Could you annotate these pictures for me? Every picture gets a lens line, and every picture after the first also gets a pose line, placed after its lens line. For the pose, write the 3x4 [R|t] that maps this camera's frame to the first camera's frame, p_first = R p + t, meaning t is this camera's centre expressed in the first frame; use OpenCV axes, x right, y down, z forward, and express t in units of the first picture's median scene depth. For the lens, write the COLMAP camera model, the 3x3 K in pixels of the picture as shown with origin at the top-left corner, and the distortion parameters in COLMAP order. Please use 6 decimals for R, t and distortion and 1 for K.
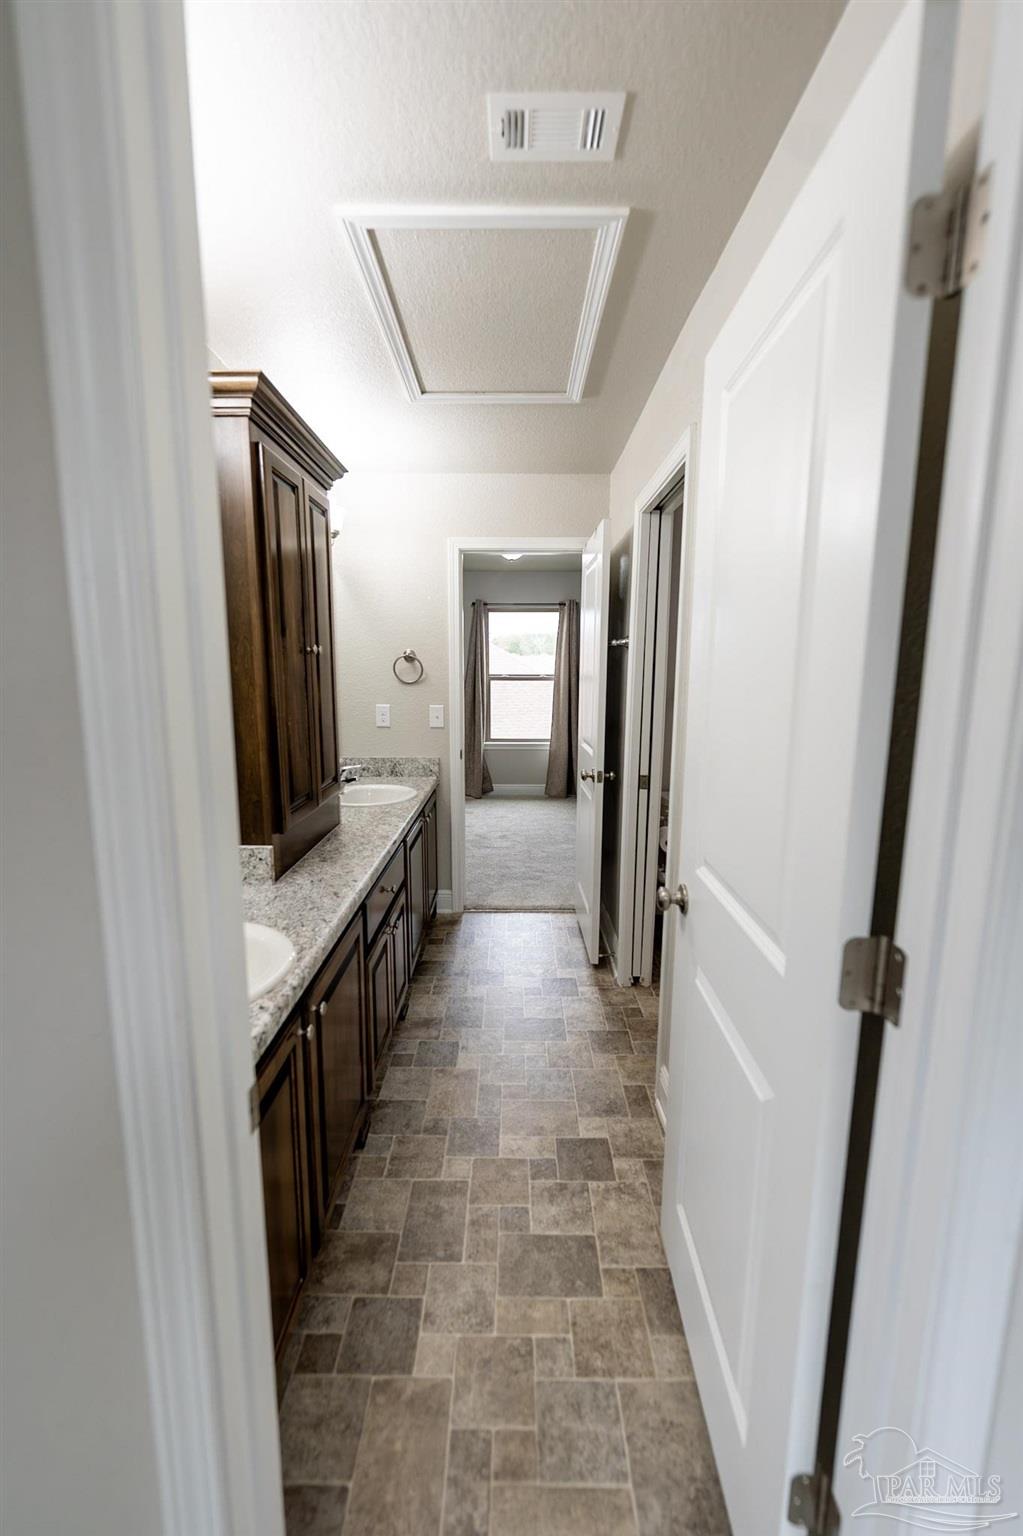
lens RADIAL K [[632.9, 0, 504.5], [0, 632.9, 765.4], [0, 0, 1]] dist [-0.004344, -0.000806]
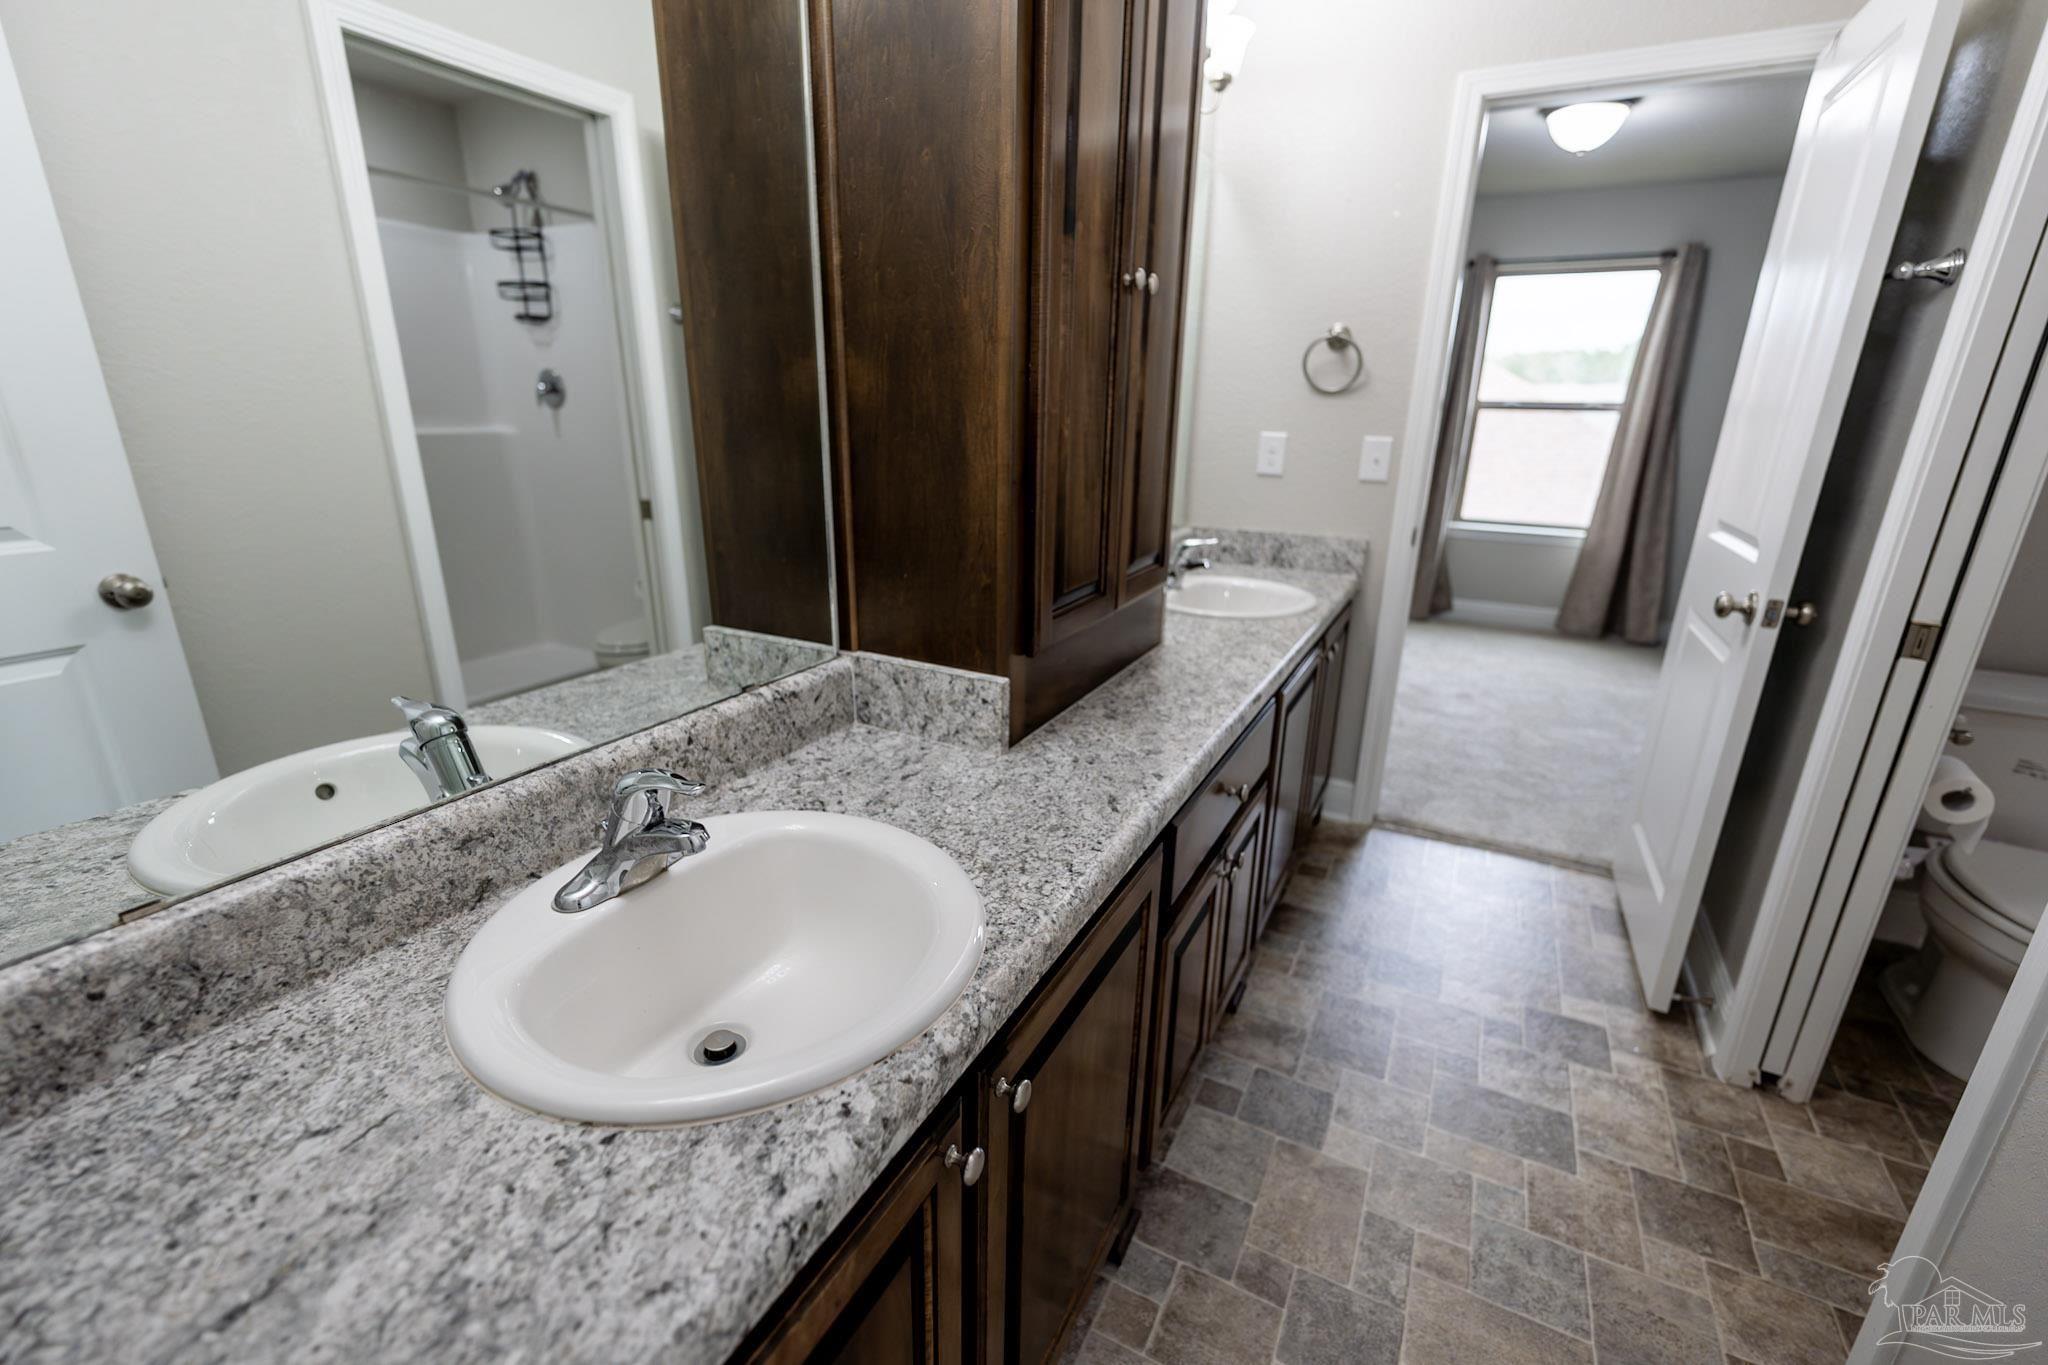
lens RADIAL K [[874.5, 0, 1030.8], [0, 874.5, 677.0], [0, 0, 1]] dist [0.005742, -0.000081]
pose [[0.895829, 0.150456, -0.418154, -0.042262], [-0.088526, 0.982503, 0.163862, 0.007415], [0.435492, -0.109775, 0.893474, 0.271773]]
